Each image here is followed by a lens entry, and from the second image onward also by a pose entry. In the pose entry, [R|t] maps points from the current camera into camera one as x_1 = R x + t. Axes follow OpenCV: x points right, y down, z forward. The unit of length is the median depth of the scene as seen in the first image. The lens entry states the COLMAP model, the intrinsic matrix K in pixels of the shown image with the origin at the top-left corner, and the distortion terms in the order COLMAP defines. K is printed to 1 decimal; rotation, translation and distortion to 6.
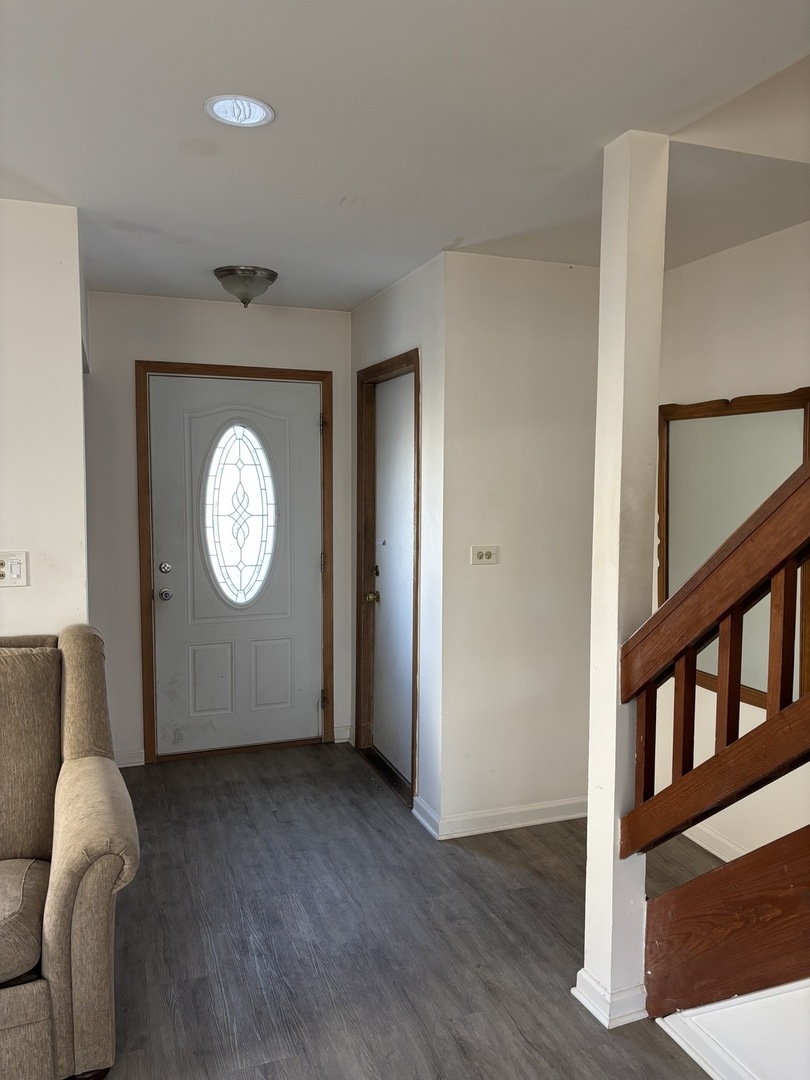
lens RADIAL K [[817.2, 0, 405.0], [0, 817.2, 540.0], [0, 0, 1]] dist [-0.000156, -0.000164]
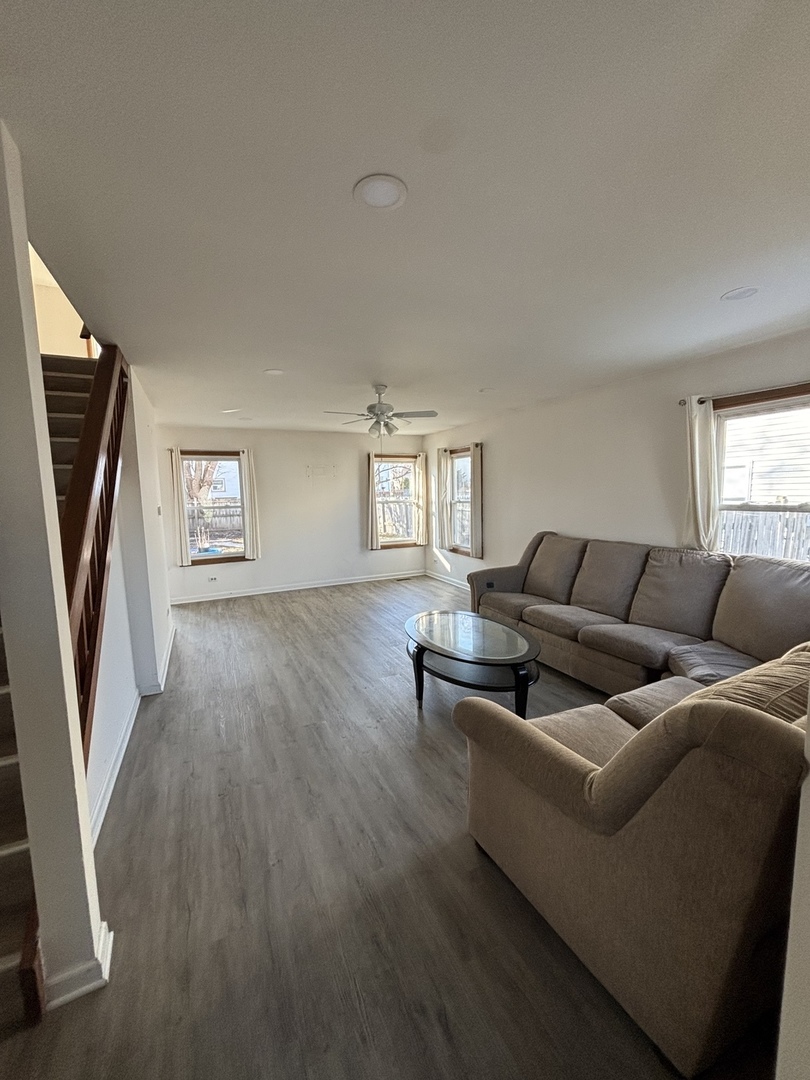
lens RADIAL K [[431.4, 0, 405.0], [0, 431.4, 540.0], [0, 0, 1]] dist [0.001022, 0.000075]
pose [[-0.995830, 0.024707, -0.087819, -0.143231], [0.007843, 0.982250, 0.187412, -0.100981], [0.090890, 0.185941, -0.978348, 1.520794]]
